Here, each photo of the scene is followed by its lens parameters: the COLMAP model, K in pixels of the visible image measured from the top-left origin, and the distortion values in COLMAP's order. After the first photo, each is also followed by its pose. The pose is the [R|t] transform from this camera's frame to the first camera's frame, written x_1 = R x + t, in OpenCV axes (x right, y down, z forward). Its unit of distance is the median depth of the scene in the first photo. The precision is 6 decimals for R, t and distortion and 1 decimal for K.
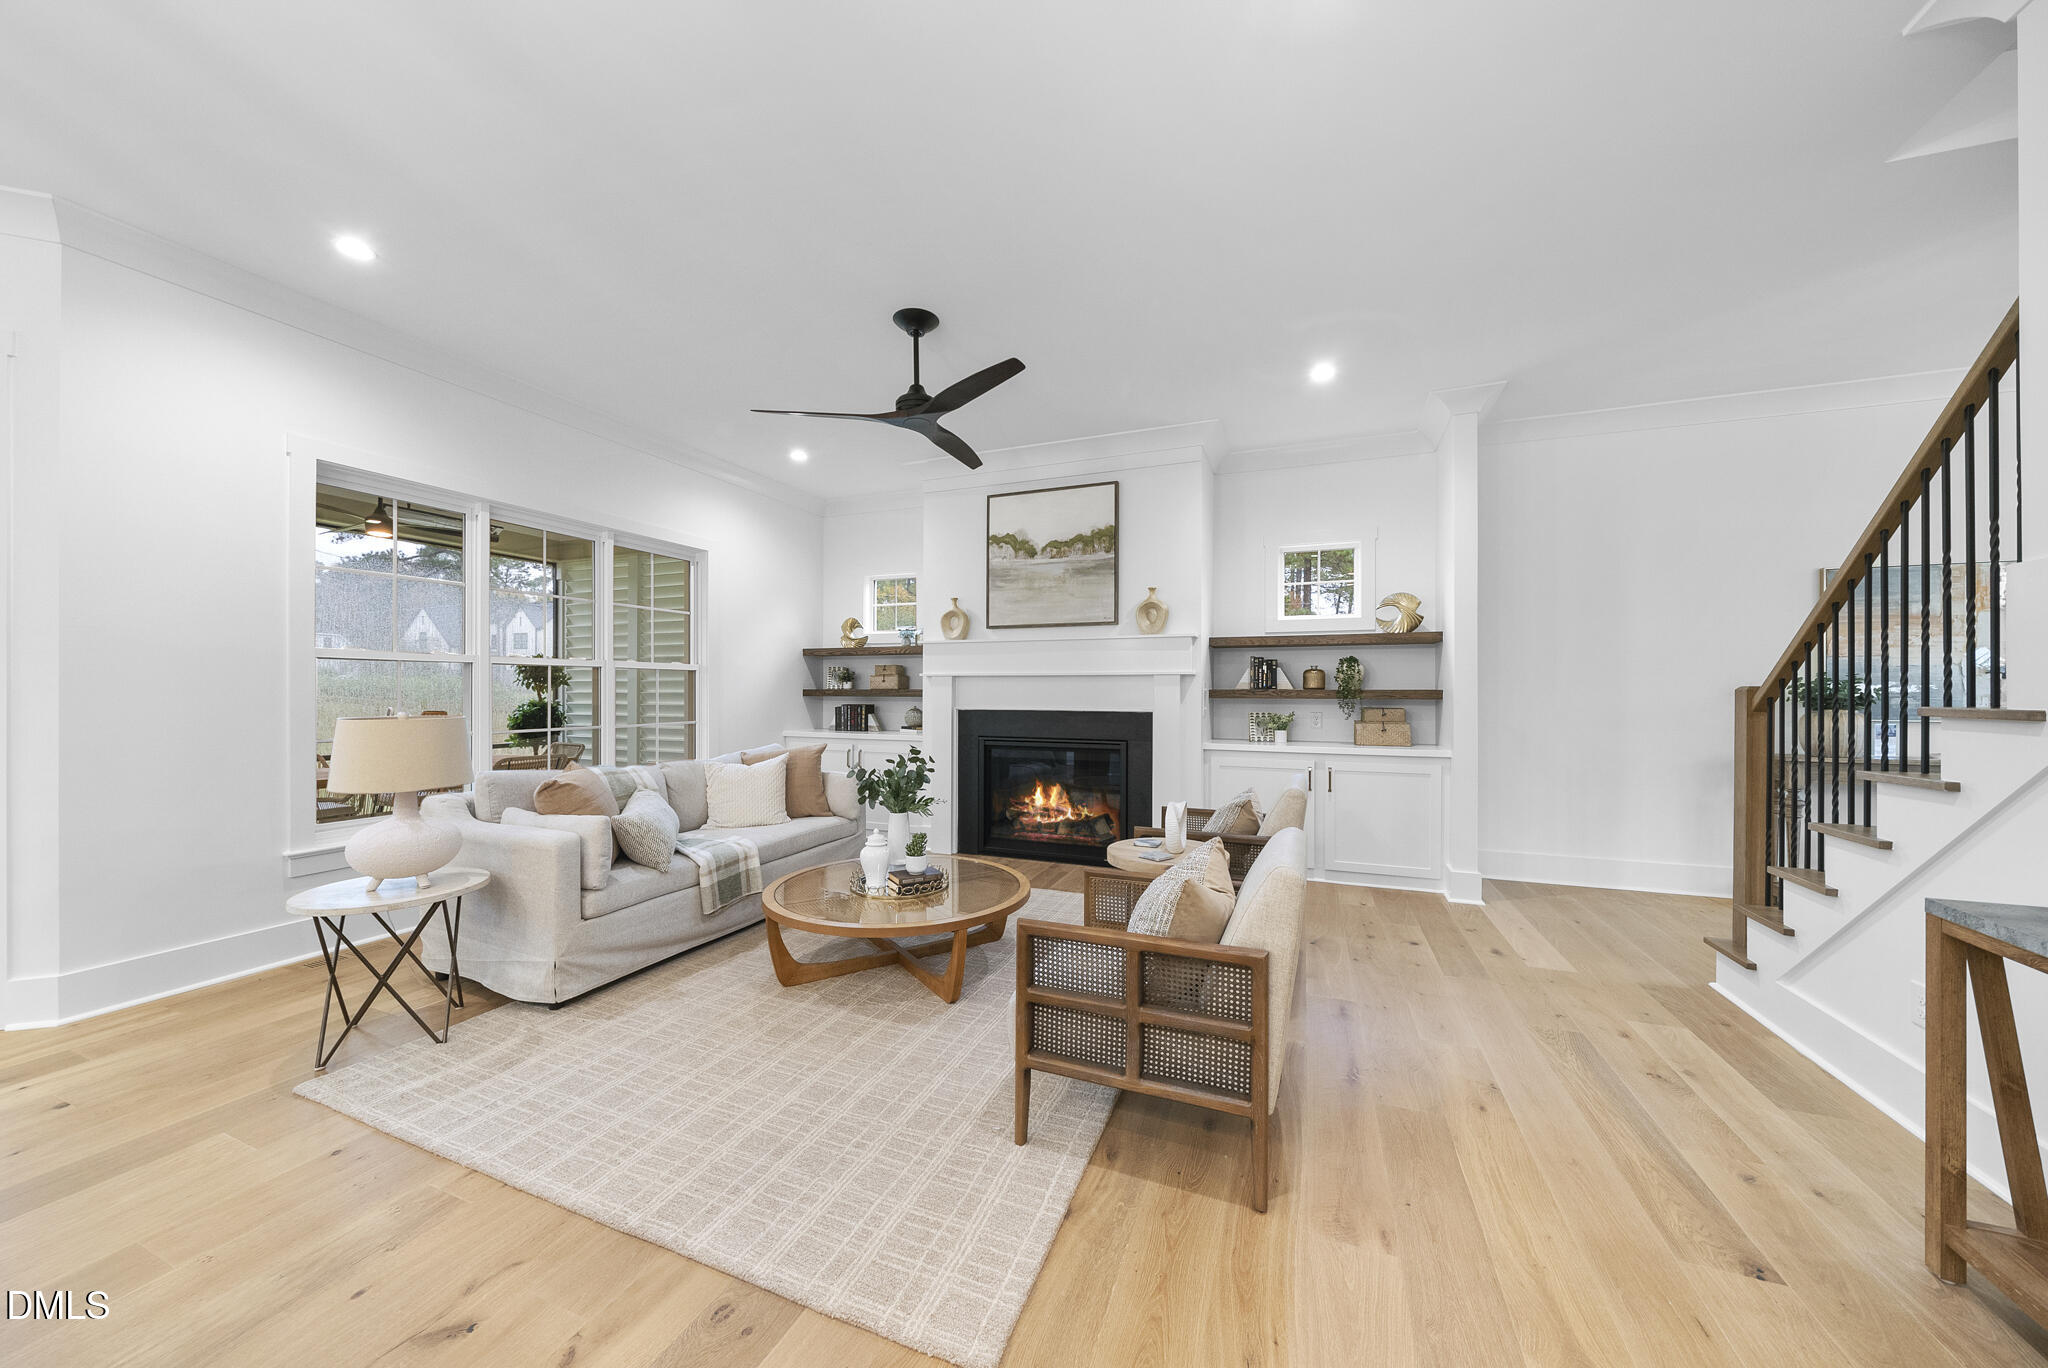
lens RADIAL K [[701.4, 0, 1019.8], [0, 701.4, 690.1], [0, 0, 1]] dist [-0.005827, 0.000067]
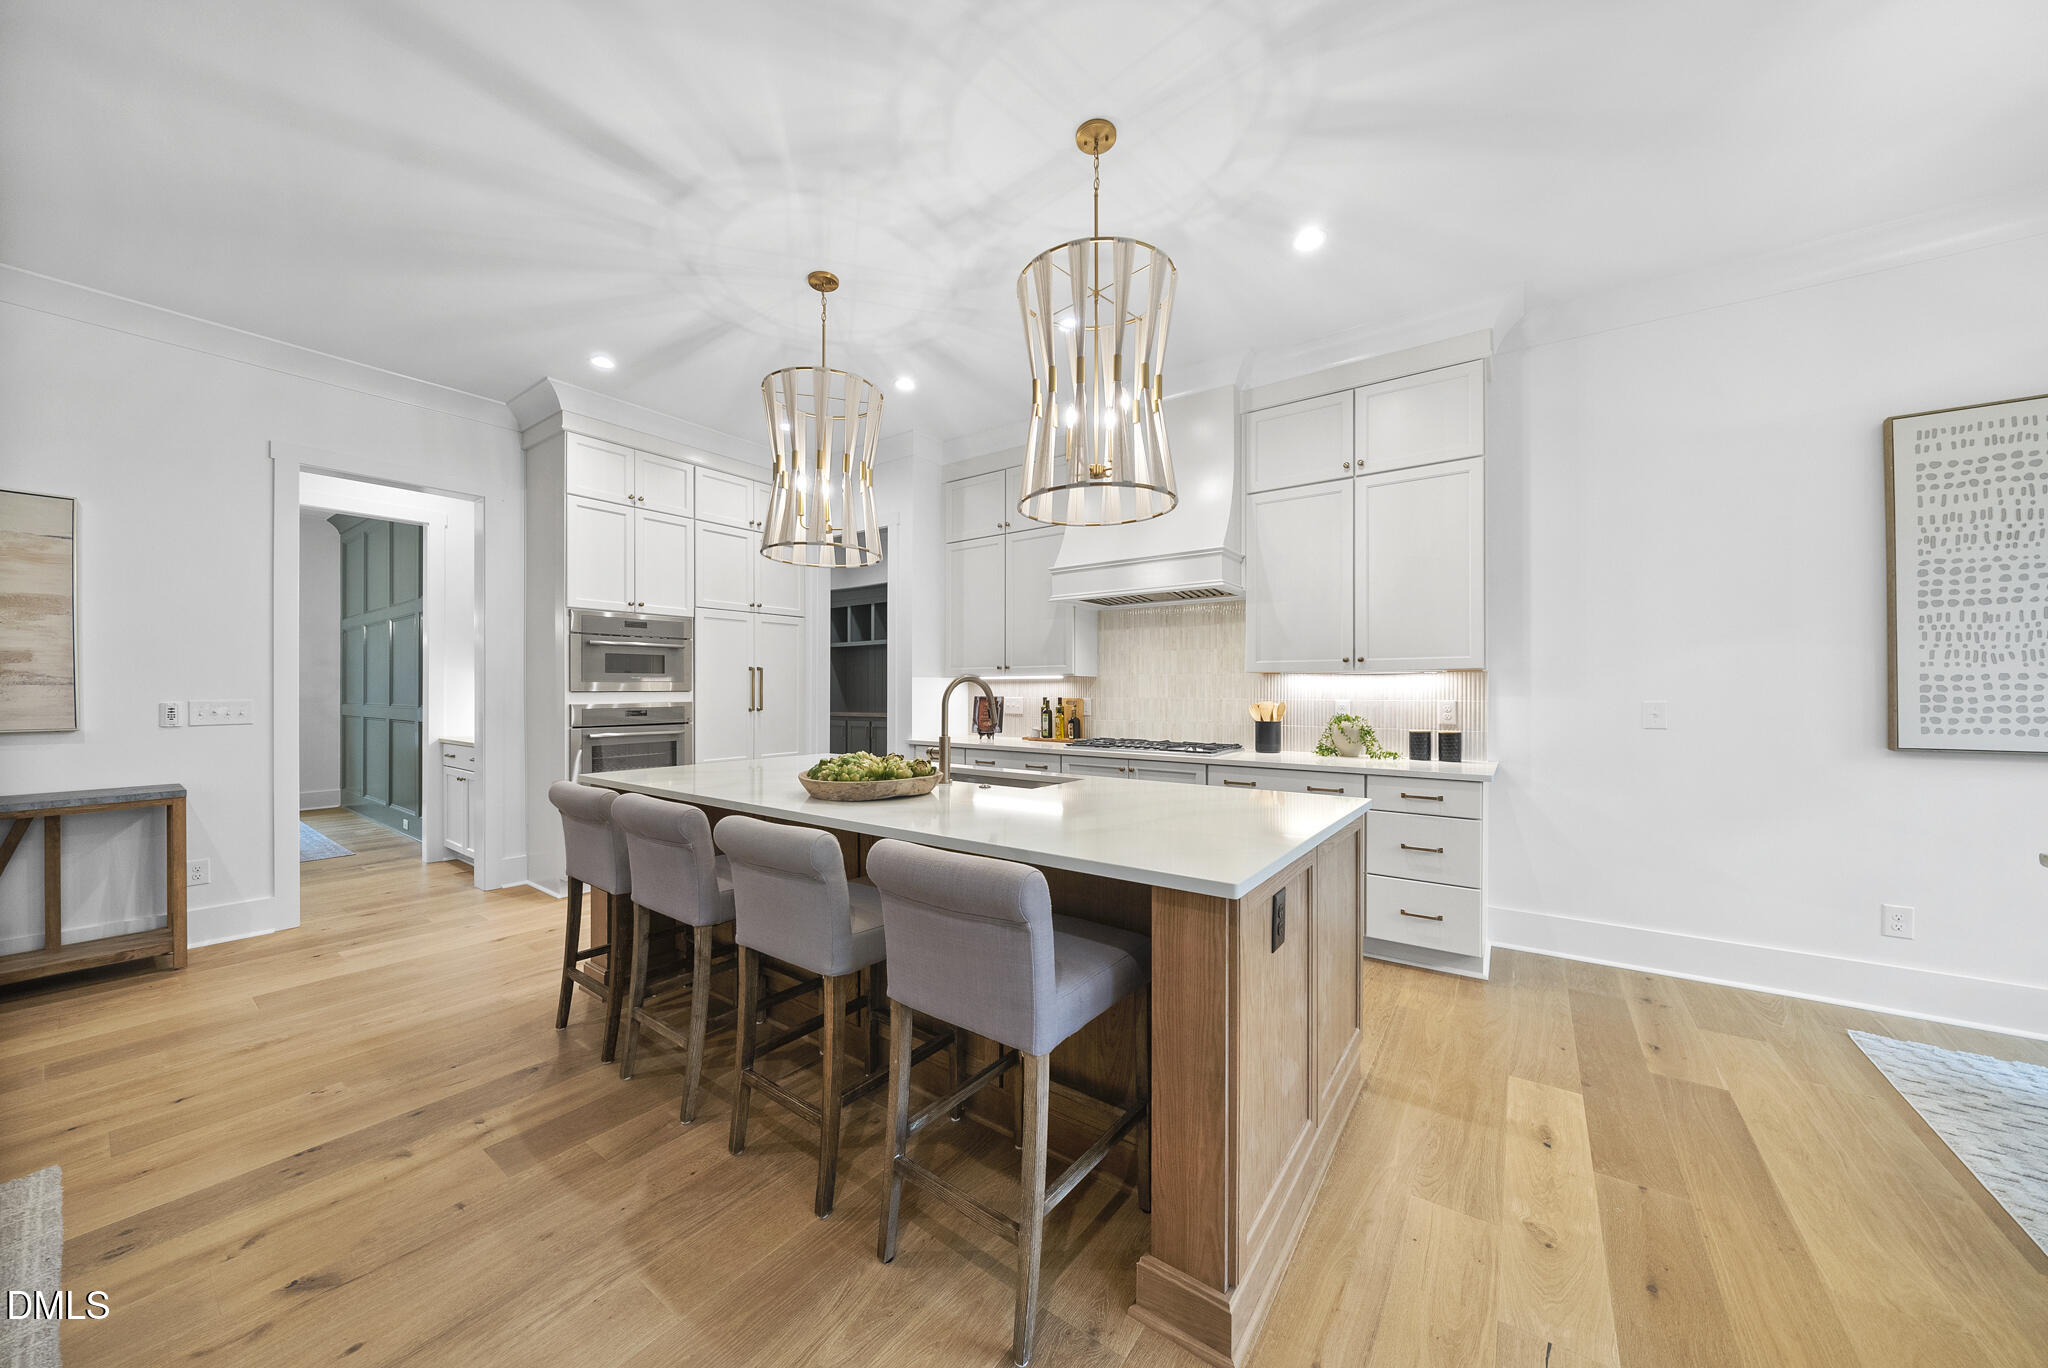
lens RADIAL K [[705.8, 0, 1011.3], [0, 705.8, 689.2], [0, 0, 1]] dist [-0.000721, -0.000101]
pose [[-0.968594, -0.003144, 0.248629, -0.596845], [-0.004310, 0.999982, -0.004148, -0.000859], [-0.248611, -0.005090, -0.968590, 0.498673]]
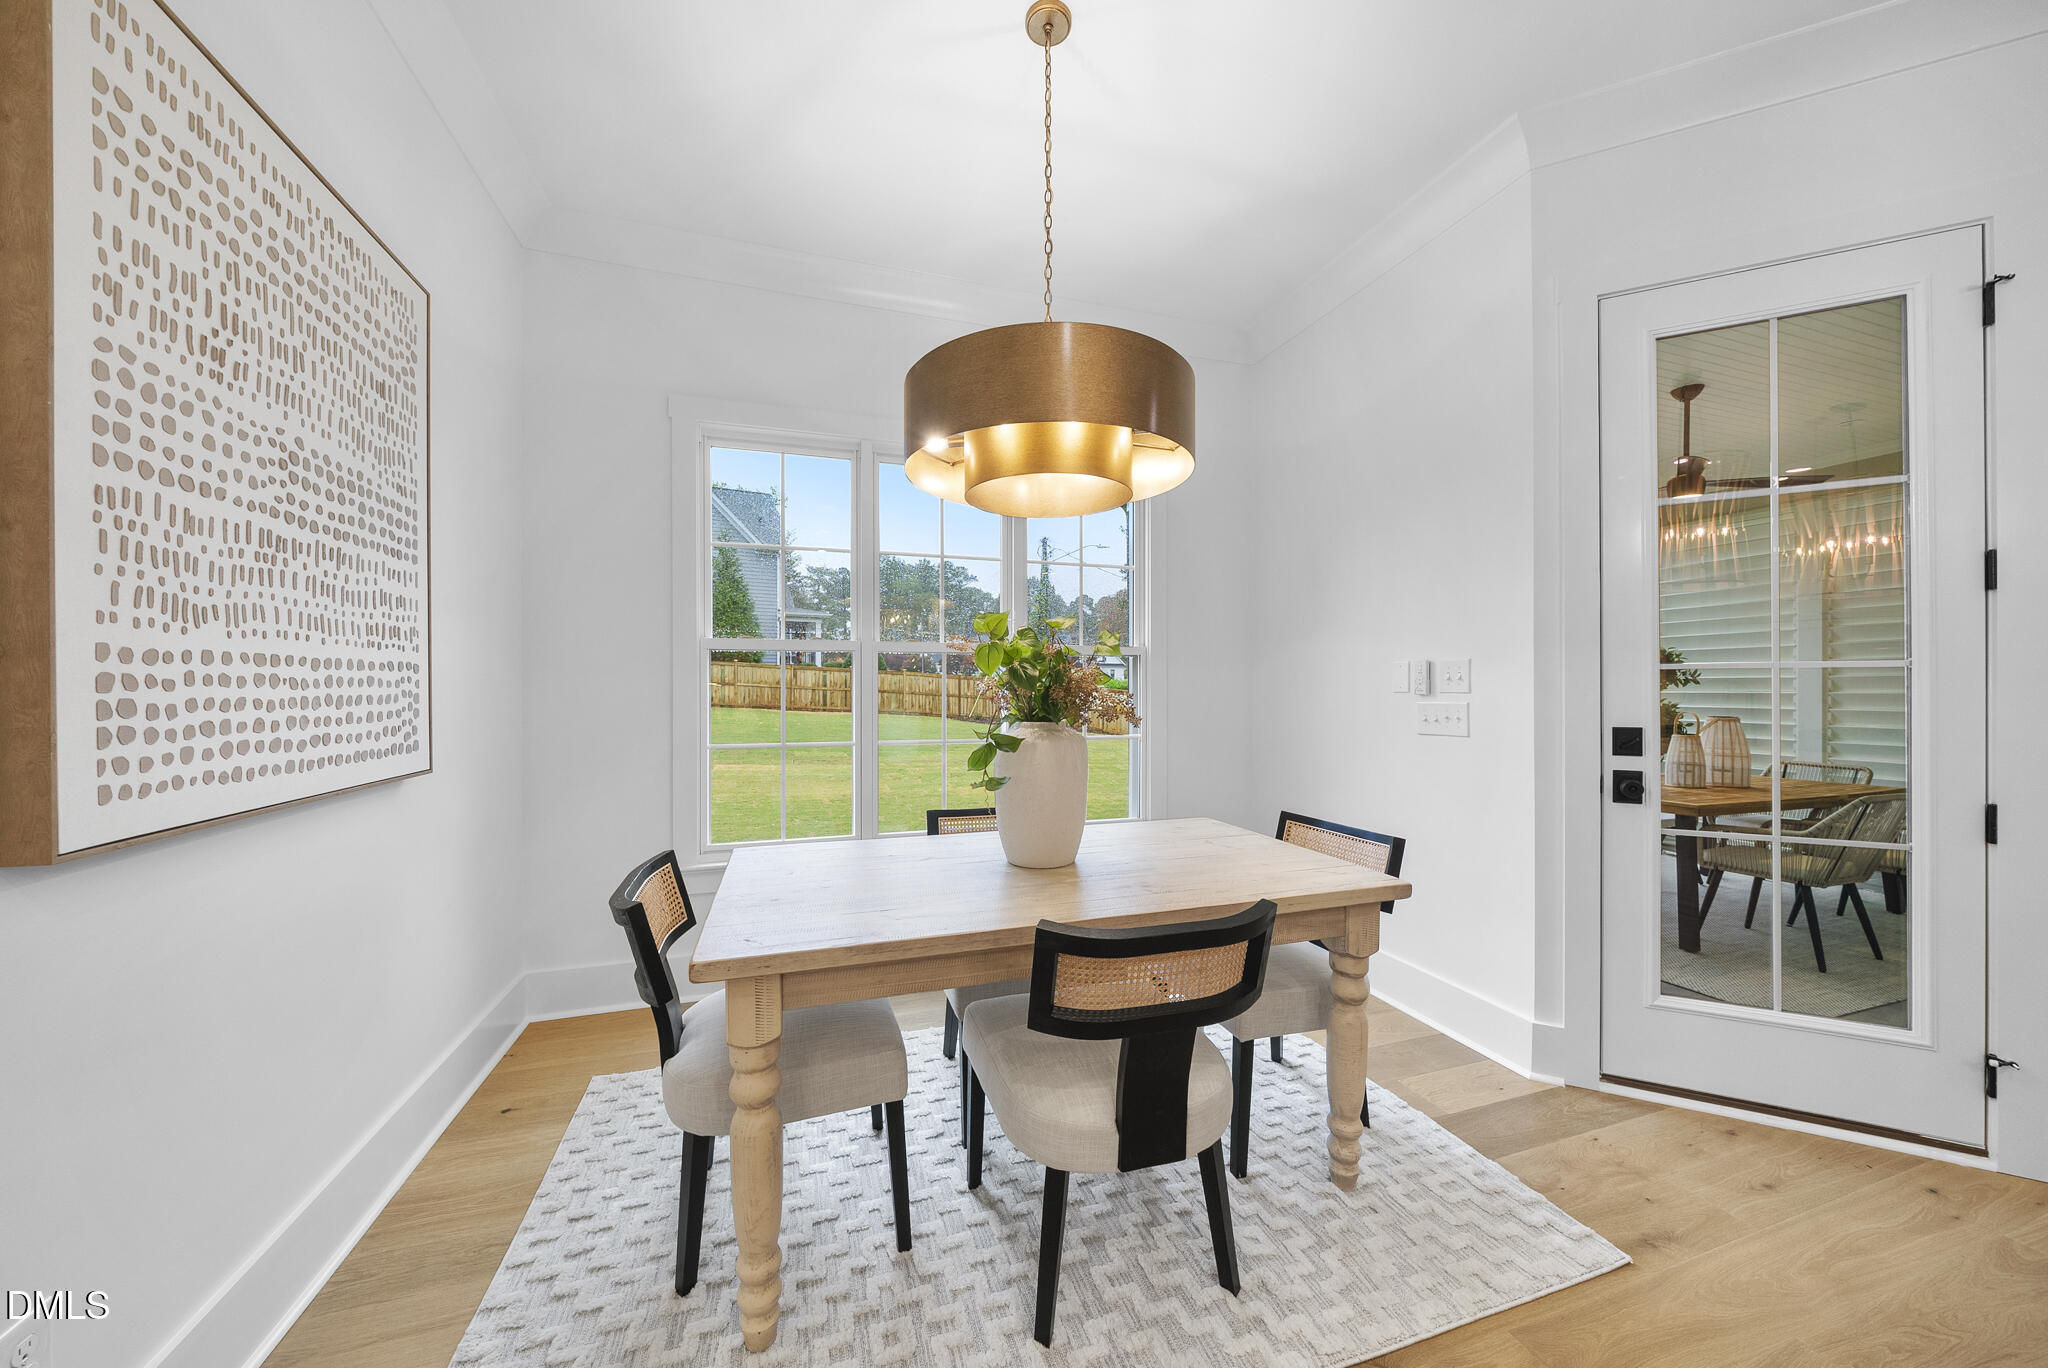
lens RADIAL K [[701.4, 0, 1019.8], [0, 701.4, 690.1], [0, 0, 1]] dist [-0.005827, 0.000067]
pose [[0.643361, -0.002140, -0.765560, -0.816350], [0.004773, 0.999988, 0.001216, -0.003402], [0.765548, -0.004436, 0.643364, -0.112580]]
